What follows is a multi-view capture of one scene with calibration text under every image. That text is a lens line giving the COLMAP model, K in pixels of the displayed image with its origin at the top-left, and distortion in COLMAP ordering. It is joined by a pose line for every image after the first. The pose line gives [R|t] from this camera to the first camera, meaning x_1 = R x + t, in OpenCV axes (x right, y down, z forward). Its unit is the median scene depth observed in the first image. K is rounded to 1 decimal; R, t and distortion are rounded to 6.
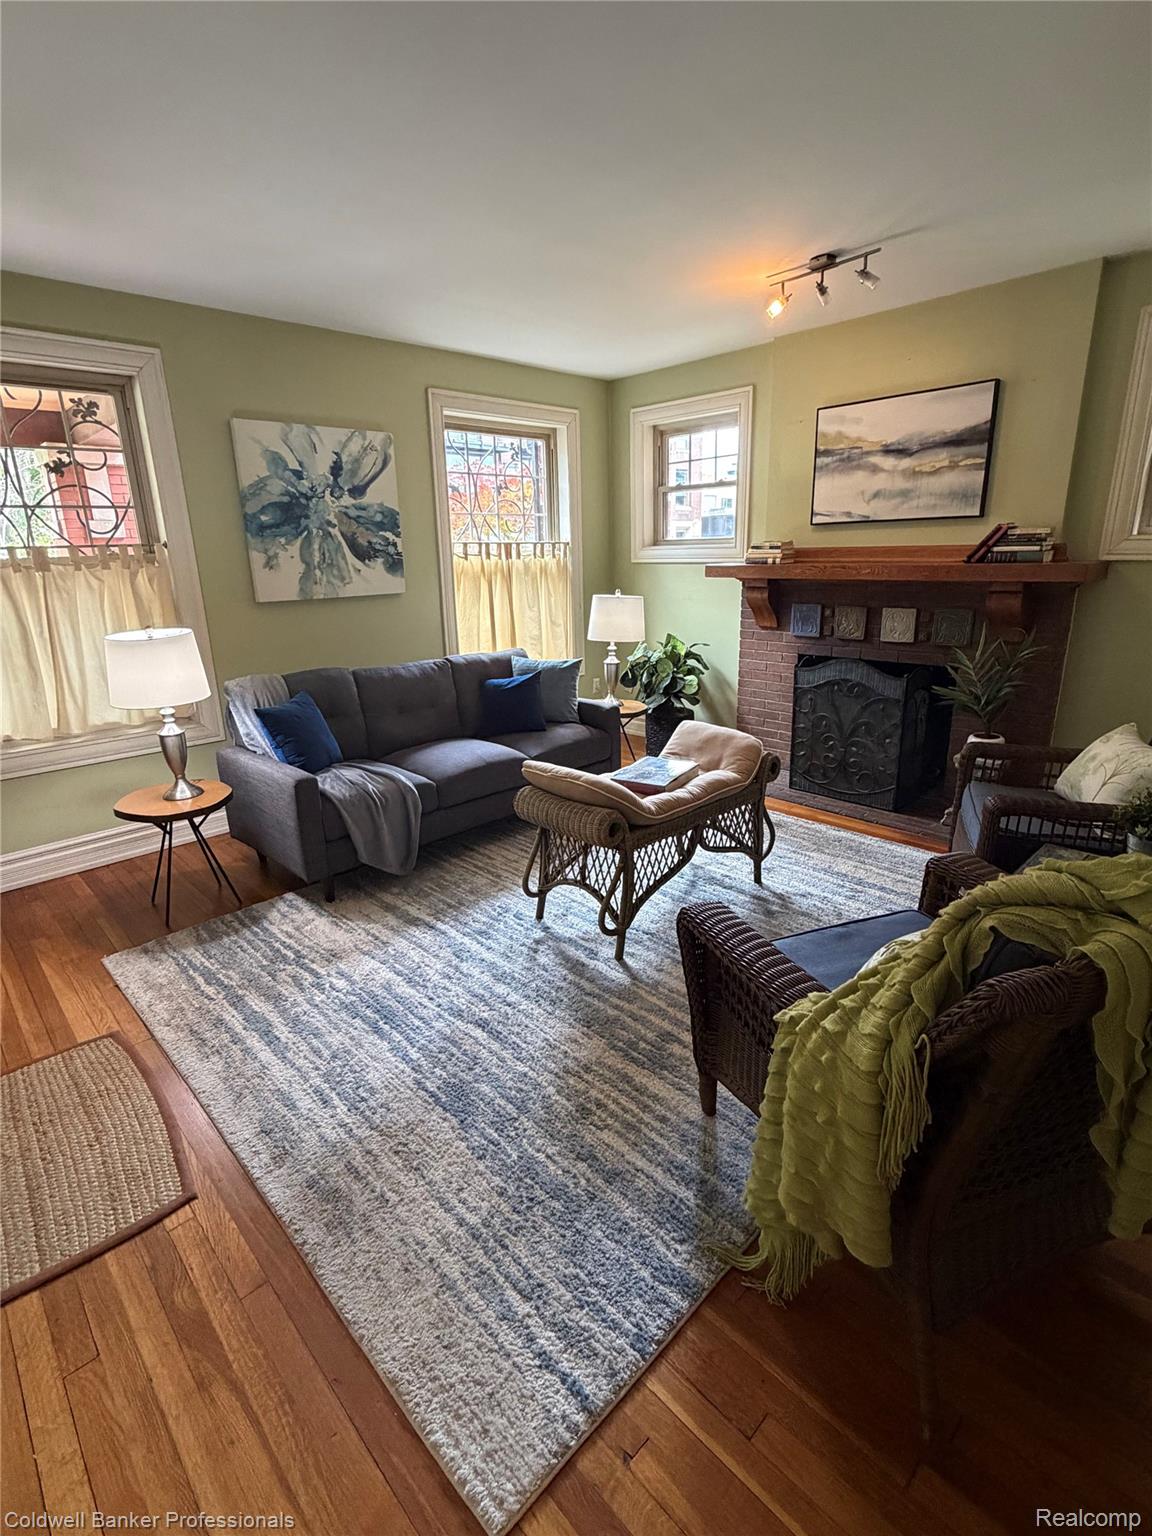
lens RADIAL K [[744.7, 0, 570.0], [0, 744.7, 763.0], [0, 0, 1]] dist [0.001508, -0.000858]
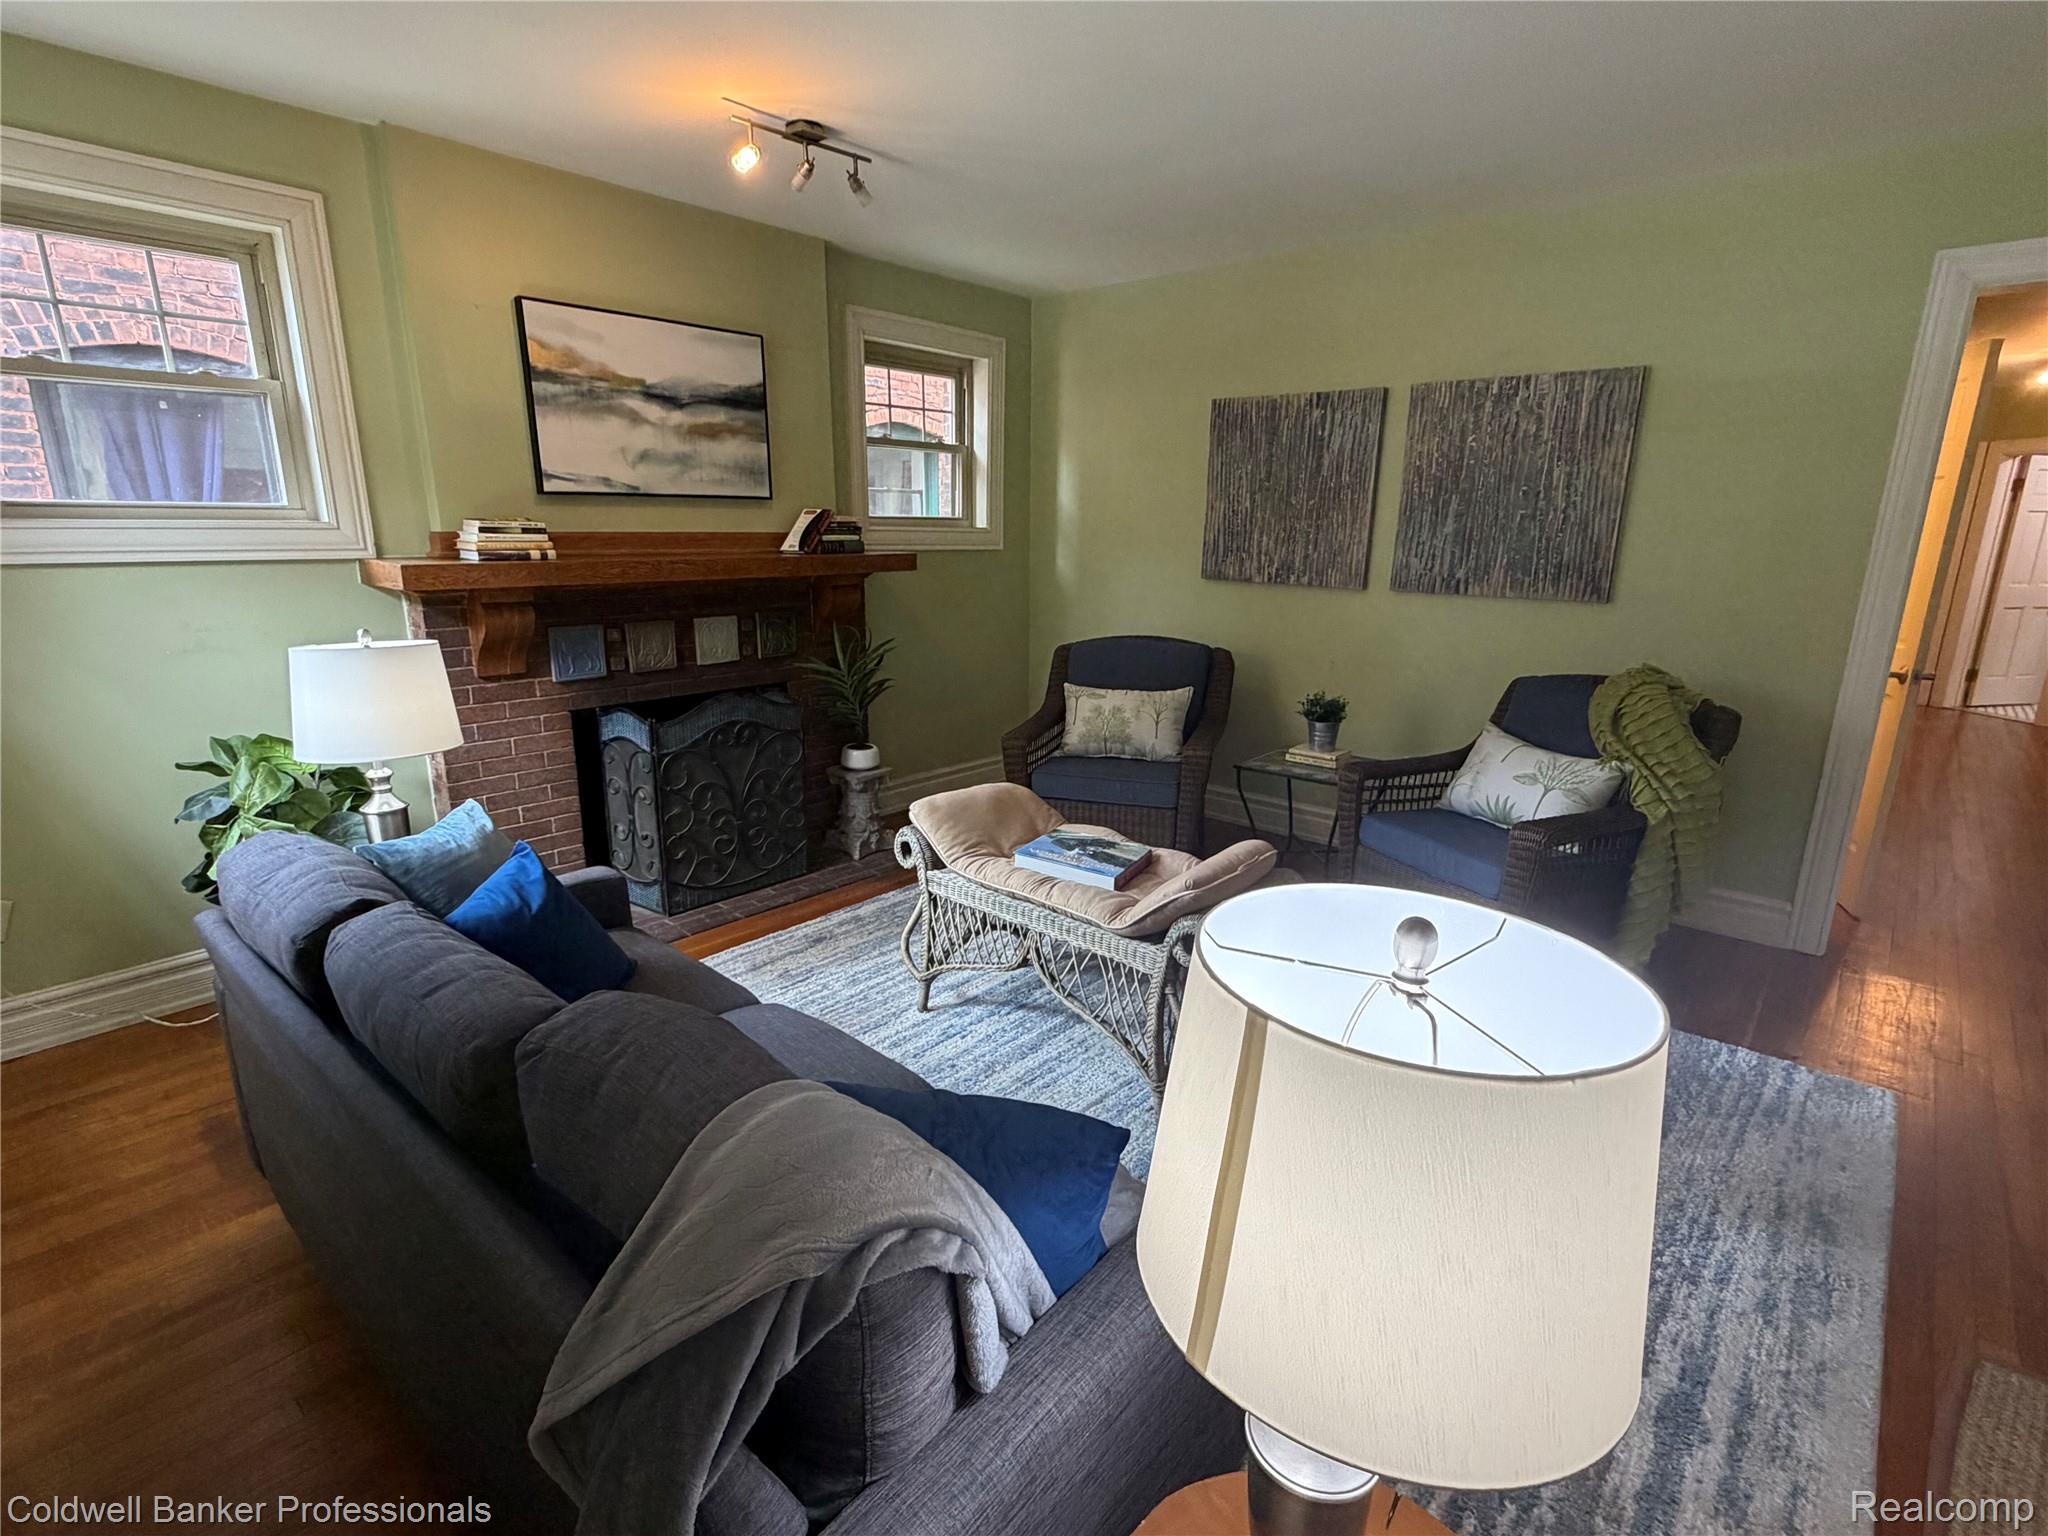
lens RADIAL K [[993.0, 0, 1024.0], [0, 993.0, 768.0], [0, 0, 1]] dist [0.001508, -0.000858]
pose [[-0.089054, -0.216433, 0.972227, -0.557368], [0.267918, 0.934925, 0.232670, -0.213880], [-0.959317, 0.281197, -0.025273, 0.773993]]
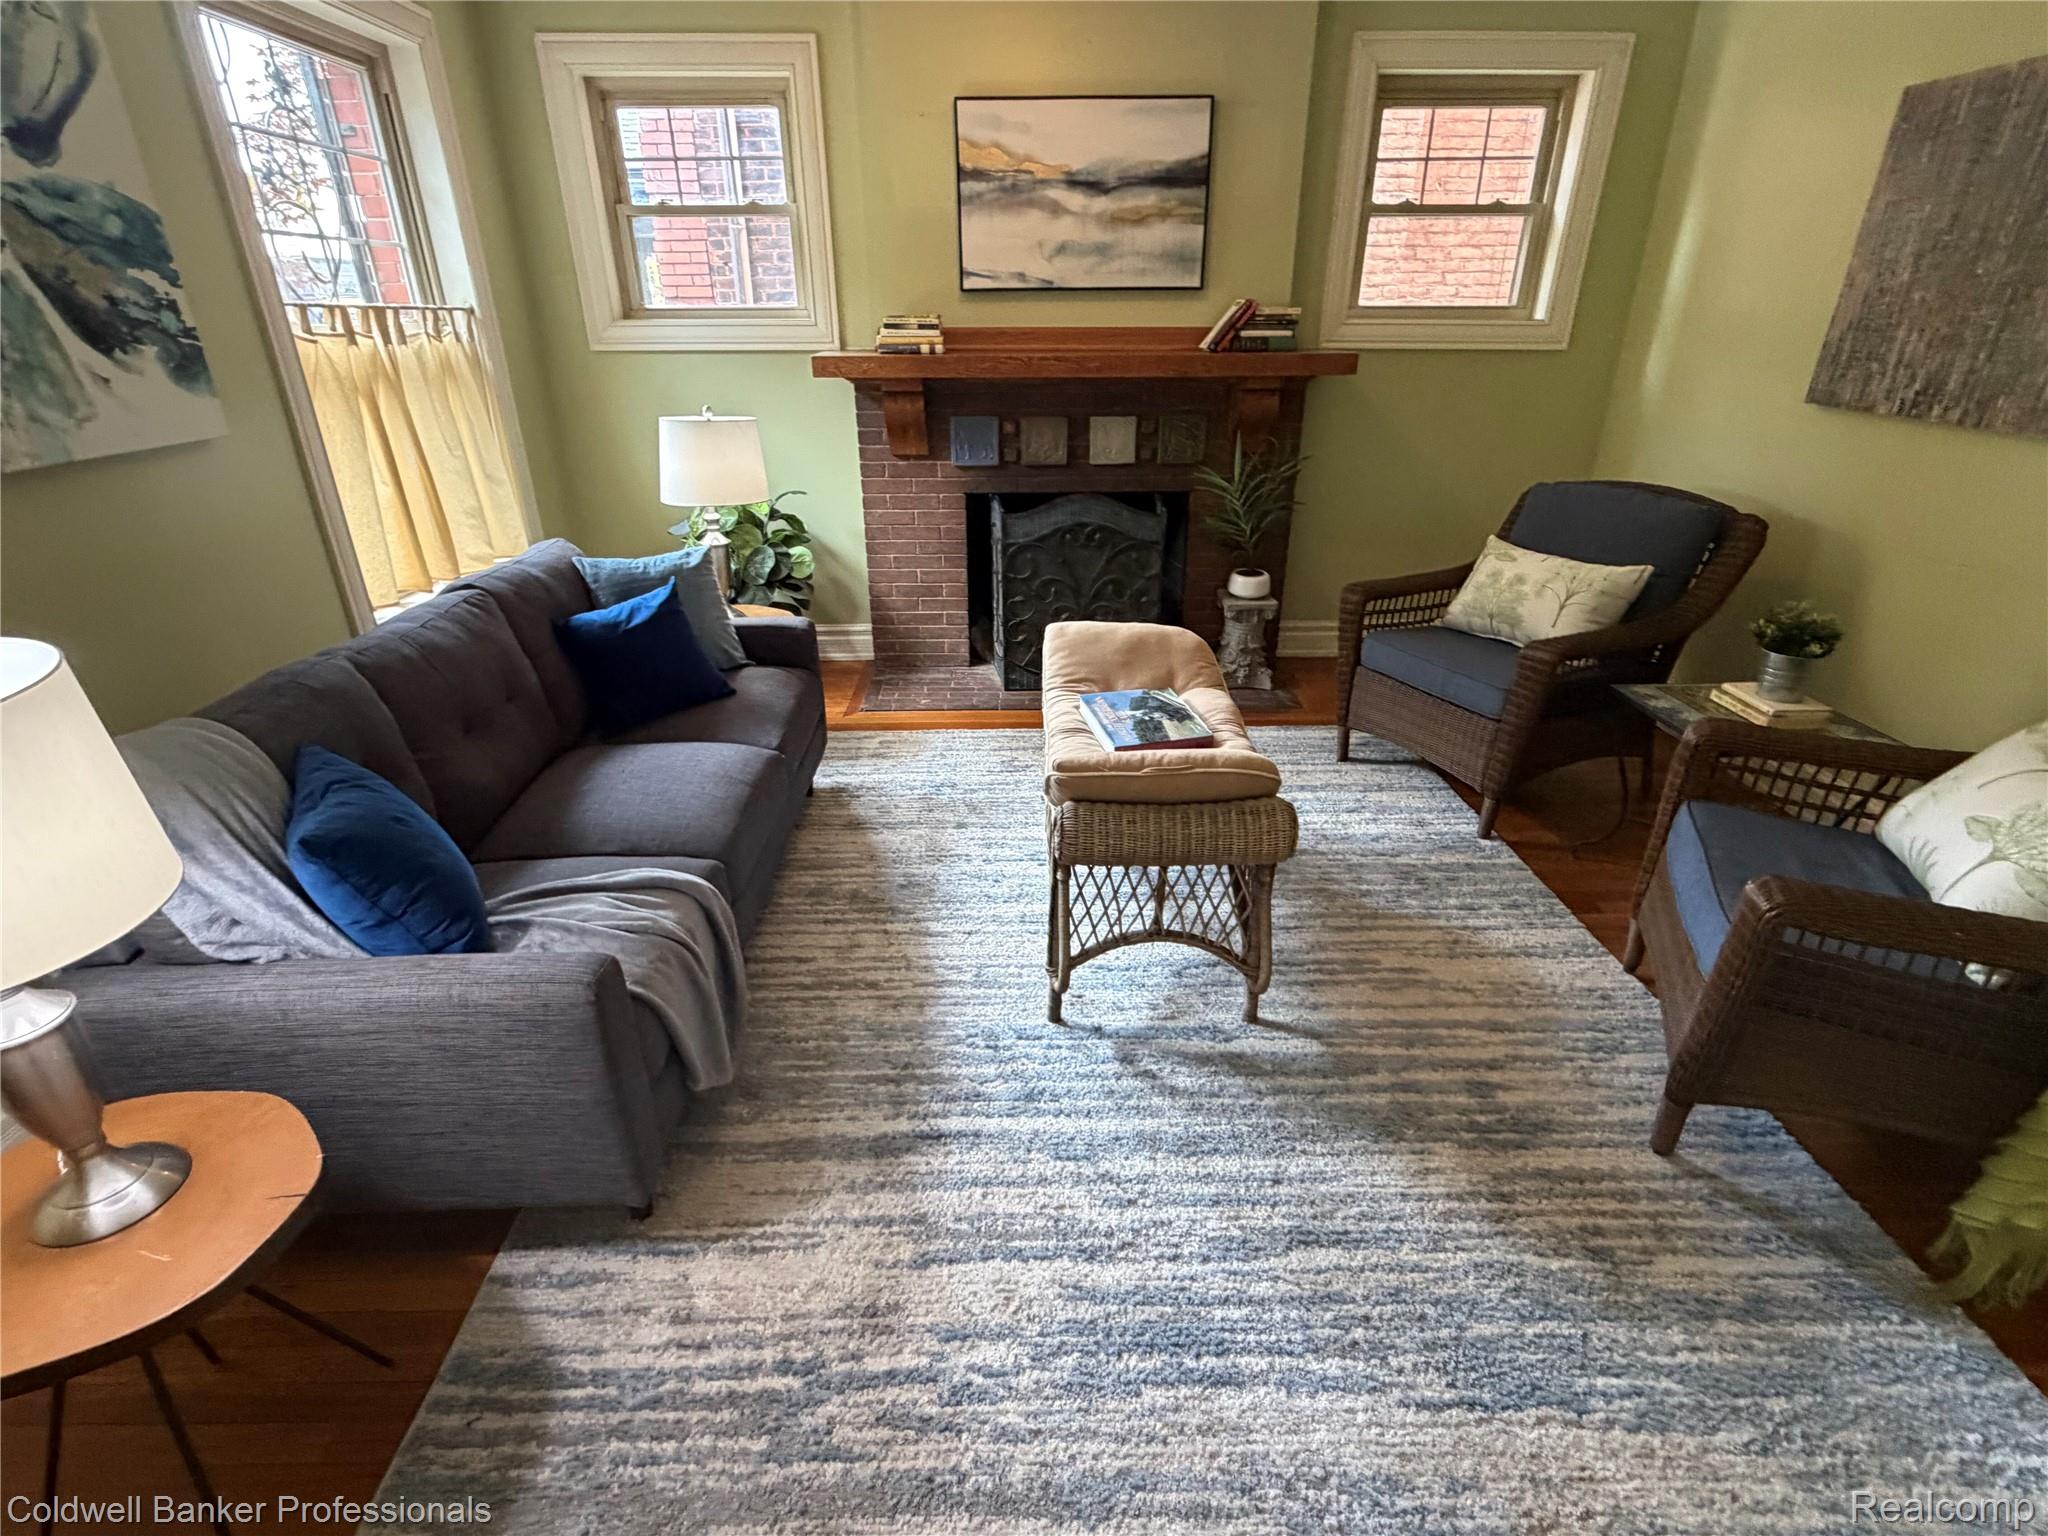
lens RADIAL K [[993.0, 0, 1024.0], [0, 993.0, 768.0], [0, 0, 1]] dist [0.001508, -0.000858]
pose [[0.683066, -0.286621, 0.671766, -0.373687], [0.188958, 0.957815, 0.216531, -0.104333], [-0.705490, -0.020969, 0.708410, 0.360117]]
